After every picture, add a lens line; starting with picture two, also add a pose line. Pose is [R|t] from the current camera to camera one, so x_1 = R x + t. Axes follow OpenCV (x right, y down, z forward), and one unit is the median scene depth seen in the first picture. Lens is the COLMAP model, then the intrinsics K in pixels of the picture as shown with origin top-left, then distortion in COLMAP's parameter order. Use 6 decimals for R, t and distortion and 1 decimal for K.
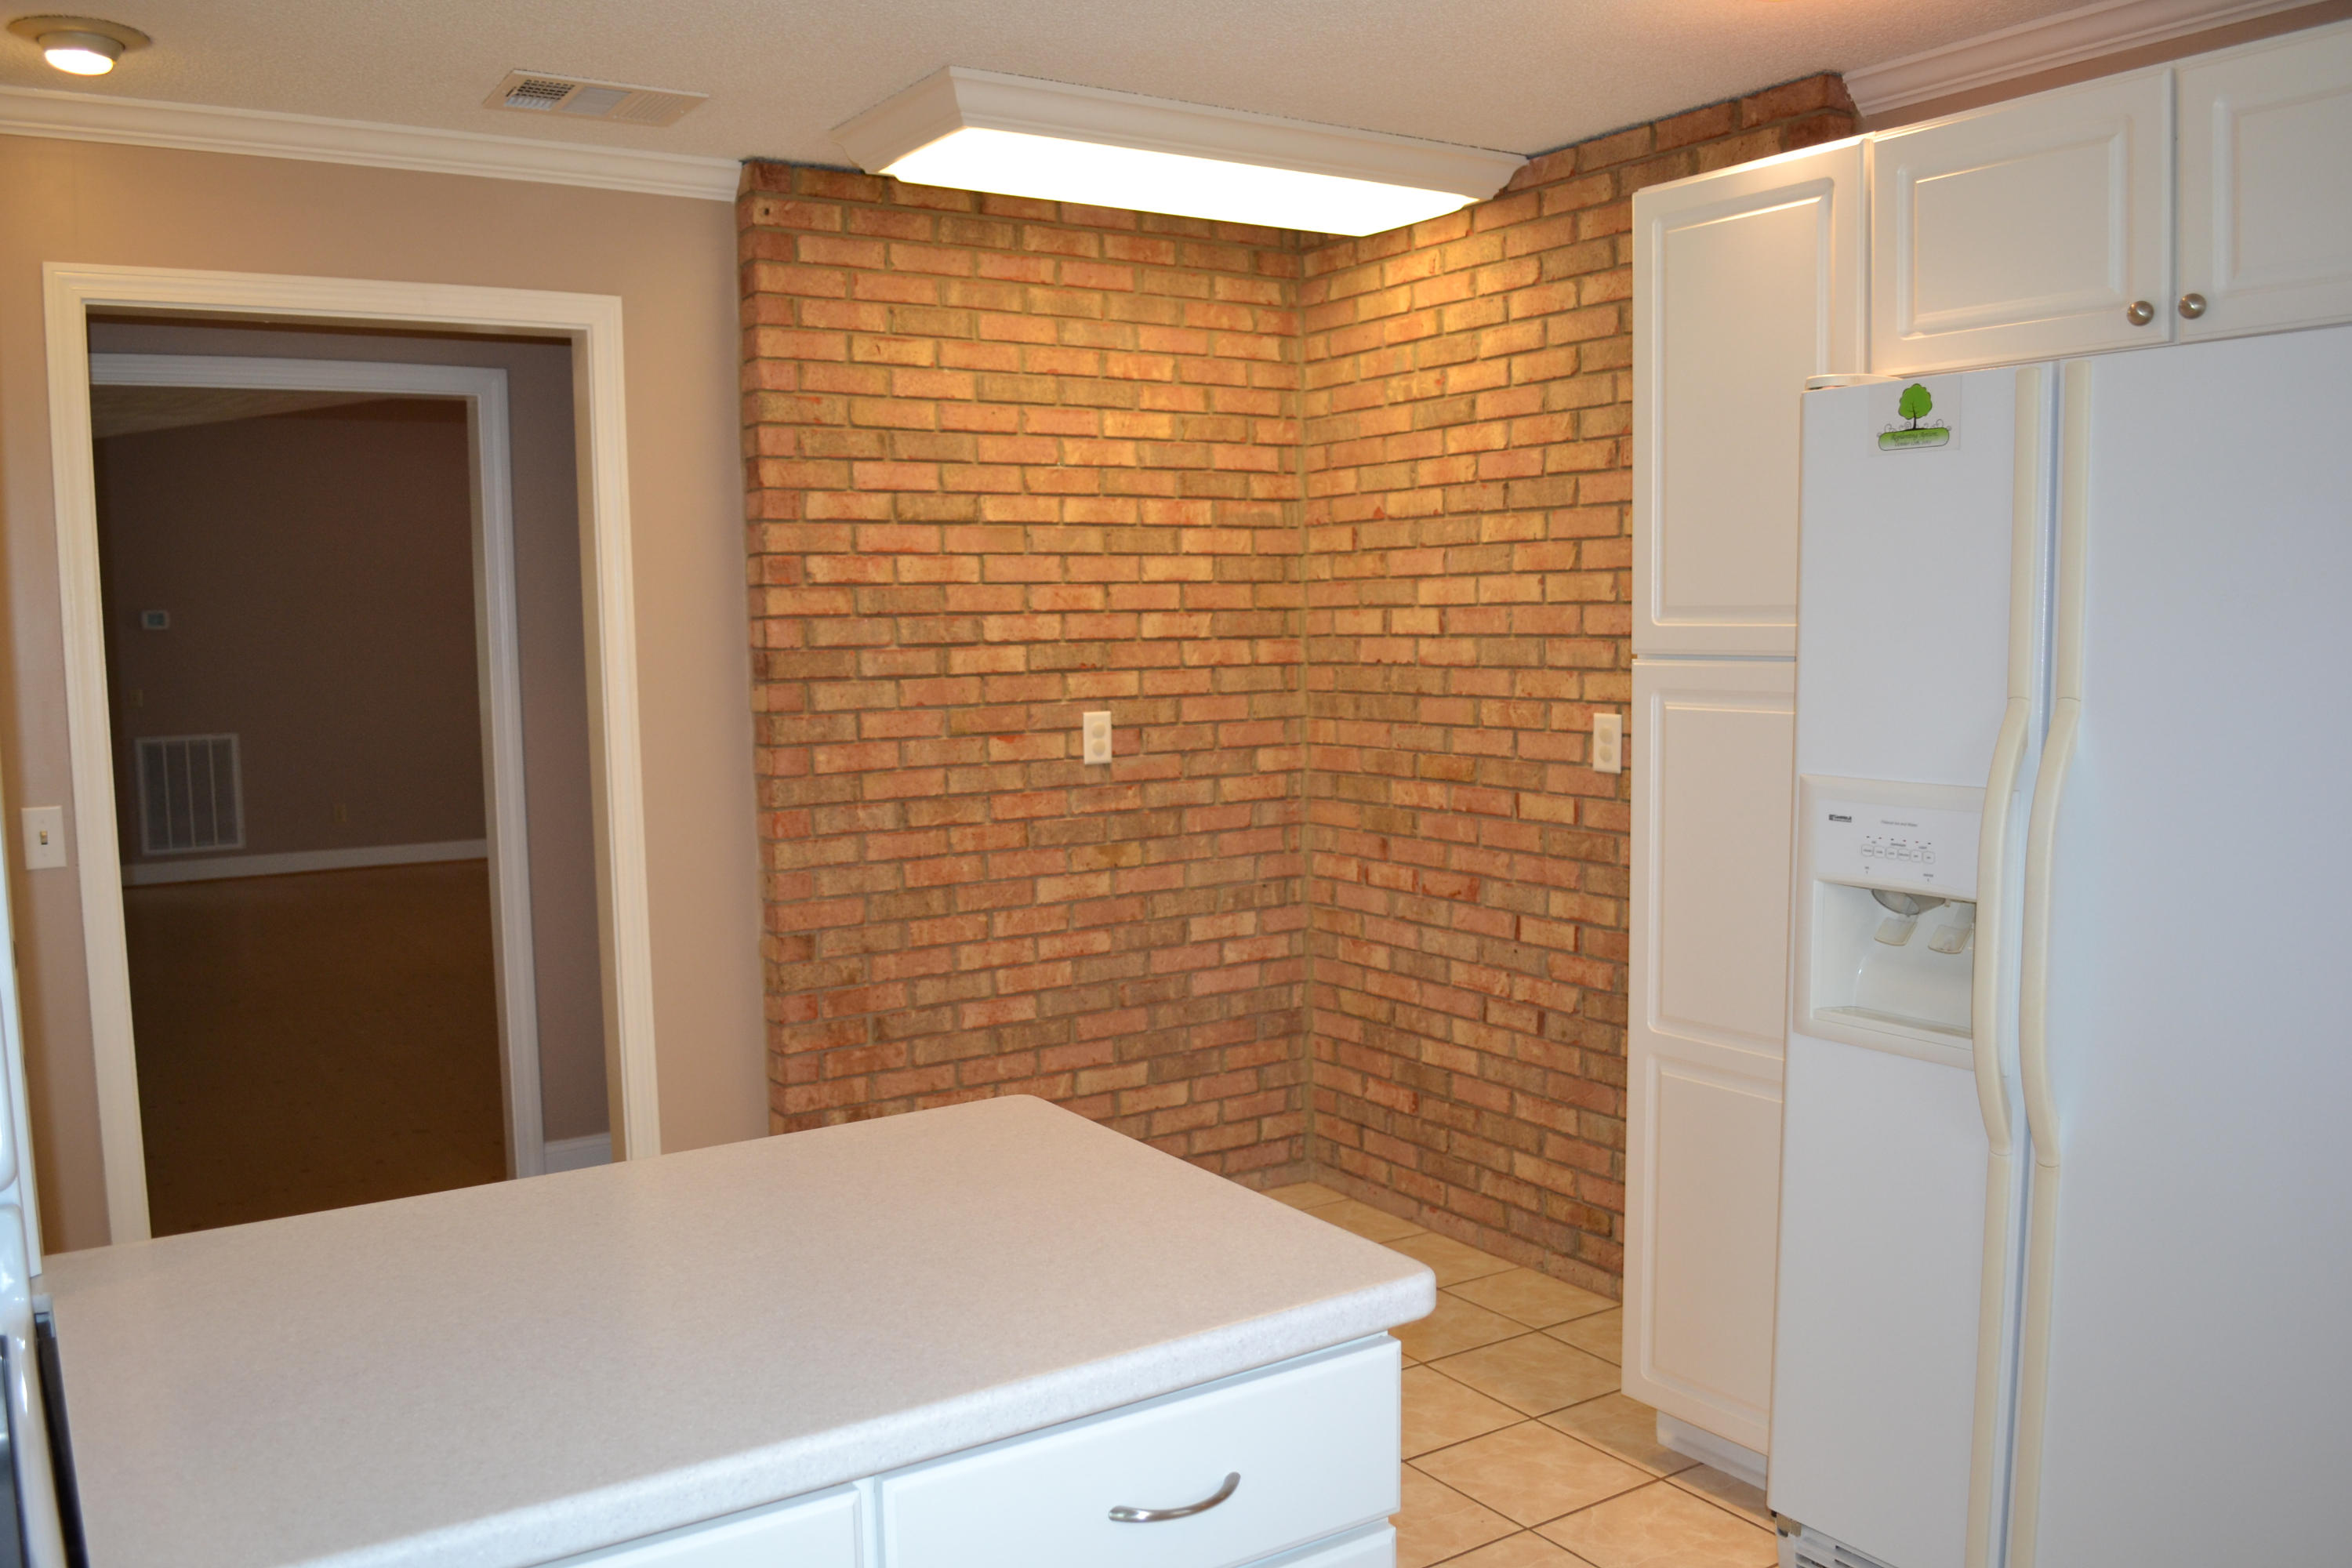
lens RADIAL K [[1894.4, 0, 1178.1], [0, 1894.4, 789.3], [0, 0, 1]] dist [-0.061724, 0.003251]
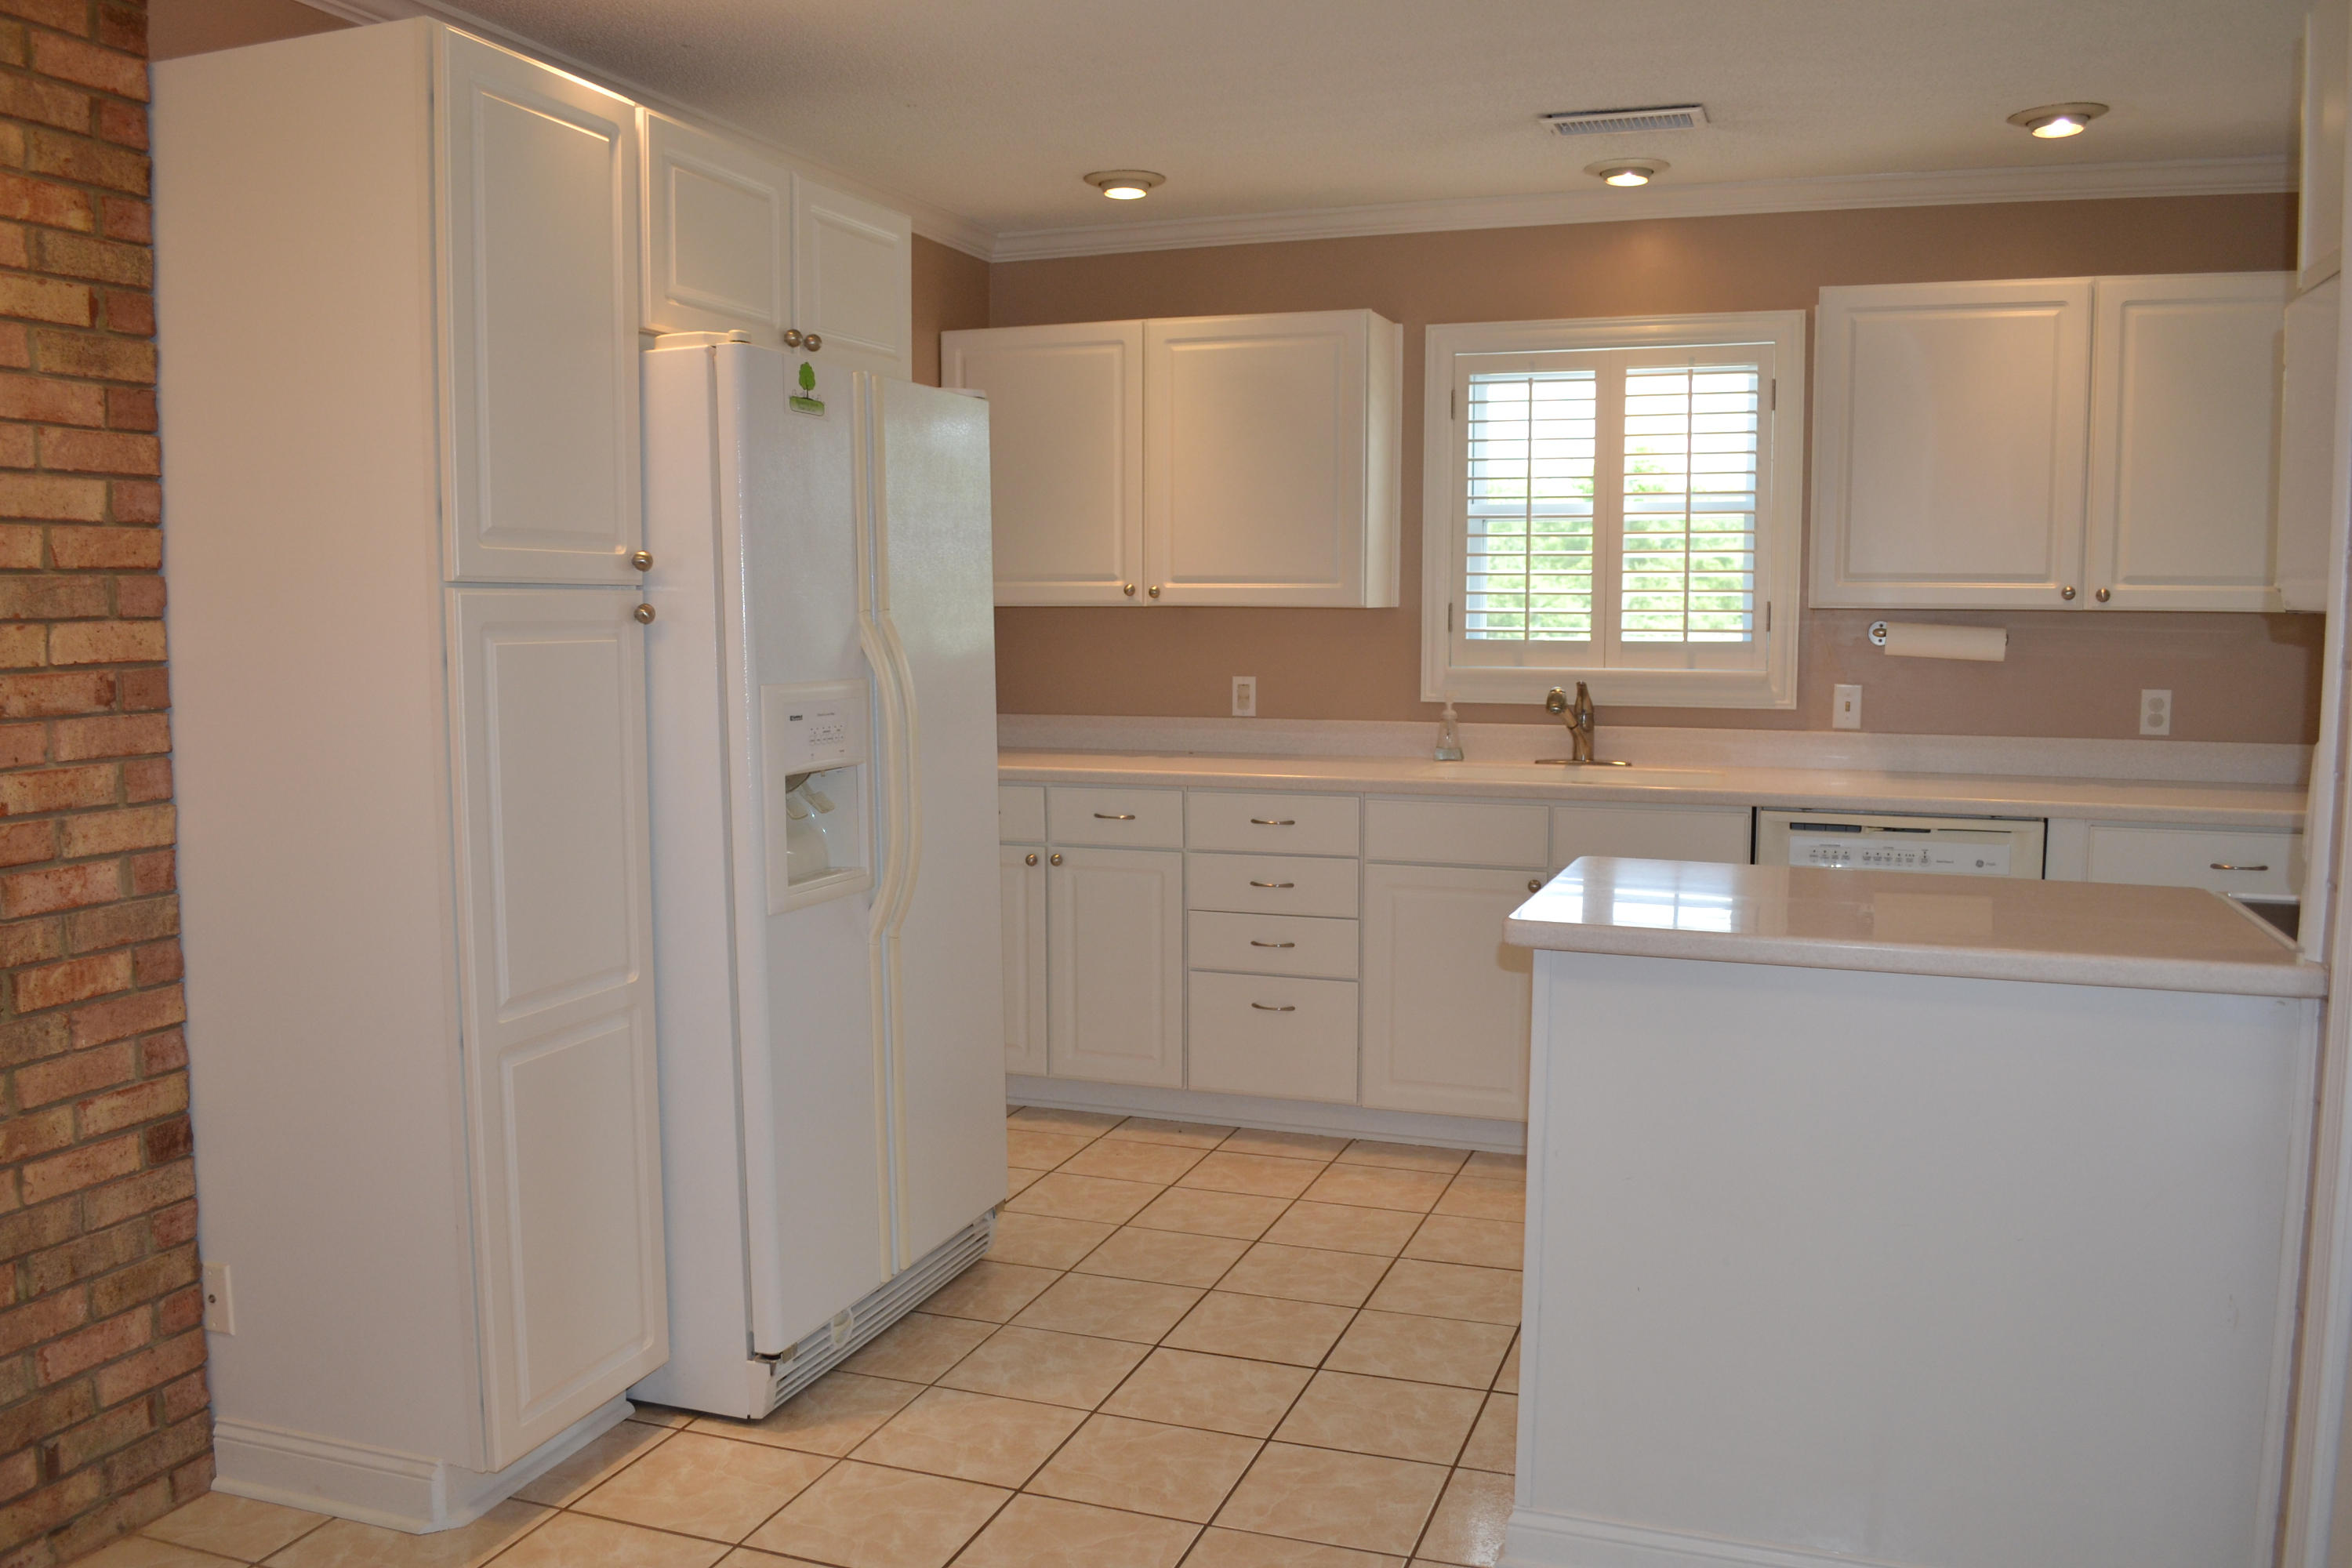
lens RADIAL K [[1880.1, 0, 1163.7], [0, 1880.1, 788.6], [0, 0, 1]] dist [-0.081449, 0.008585]
pose [[-0.607373, -0.058439, 0.792264, -0.677299], [0.083078, 0.987150, 0.136504, -0.076782], [-0.790060, 0.148729, -0.594714, 1.428104]]
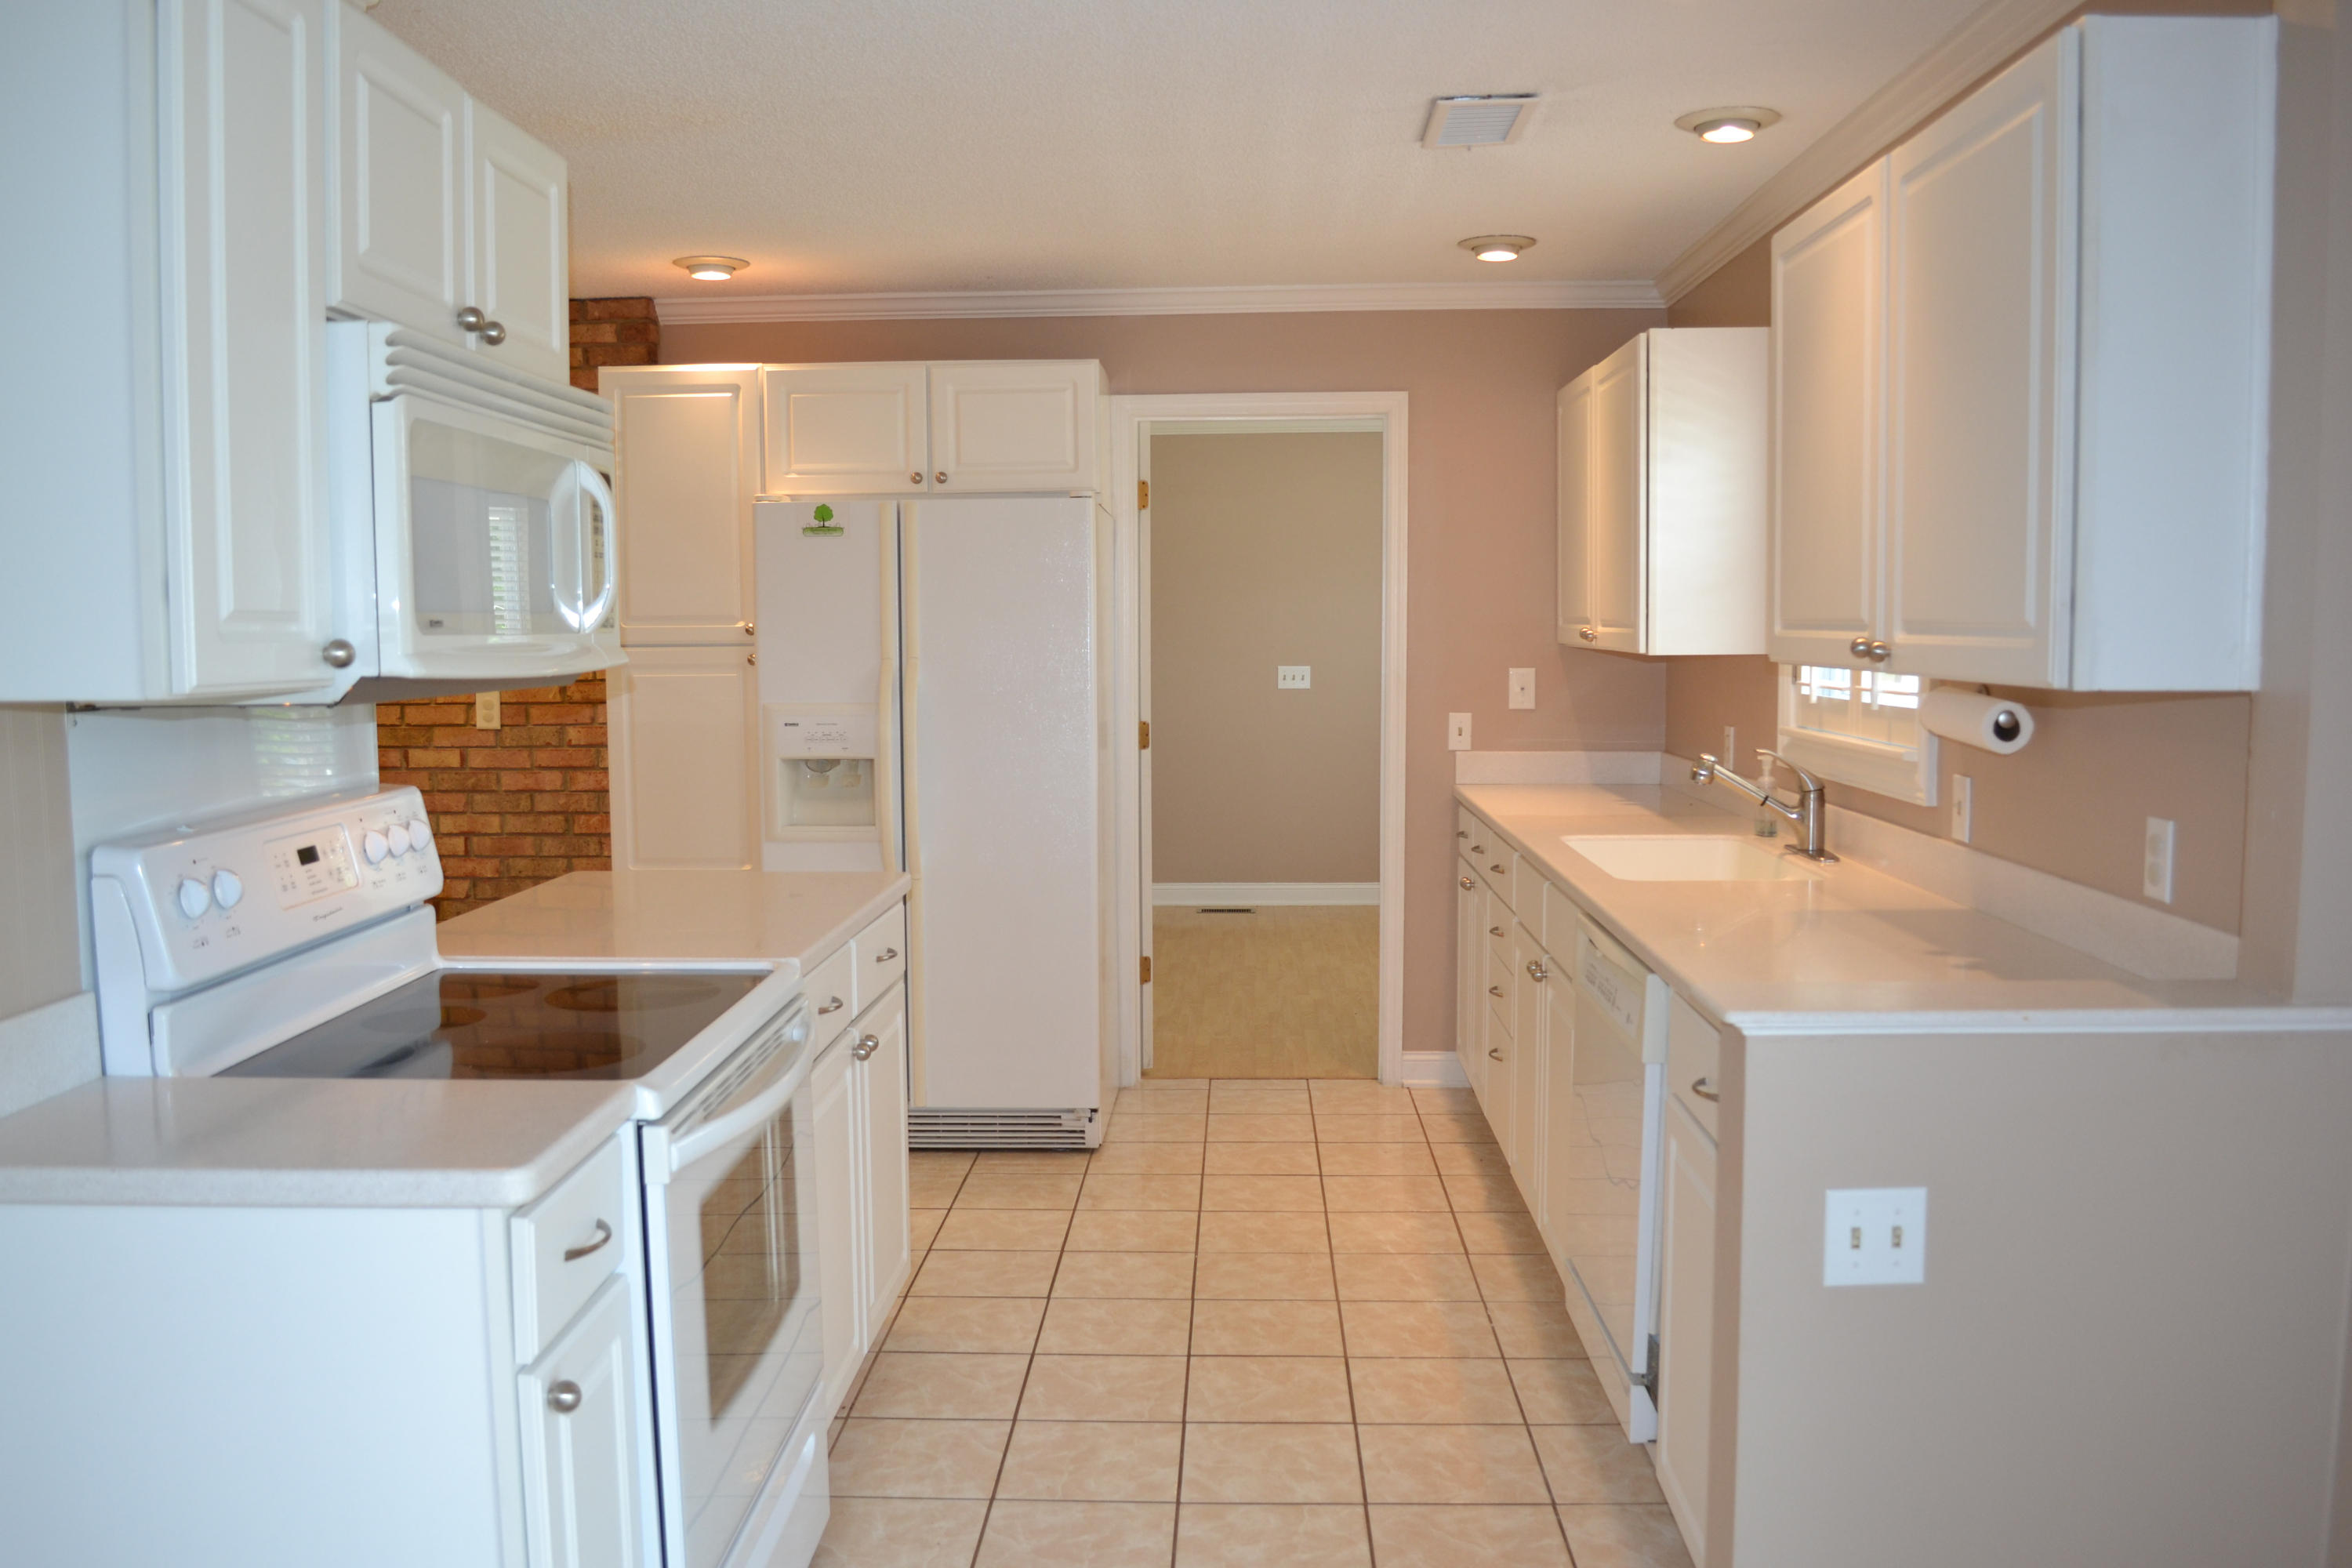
lens RADIAL K [[1952.5, 0, 1174.8], [0, 1952.5, 790.0], [0, 0, 1]] dist [-0.061086, 0.001223]
pose [[0.585447, -0.063550, 0.808216, -0.976858], [0.074628, 0.996915, 0.024329, 0.059151], [-0.807269, 0.046072, 0.588383, -0.464332]]
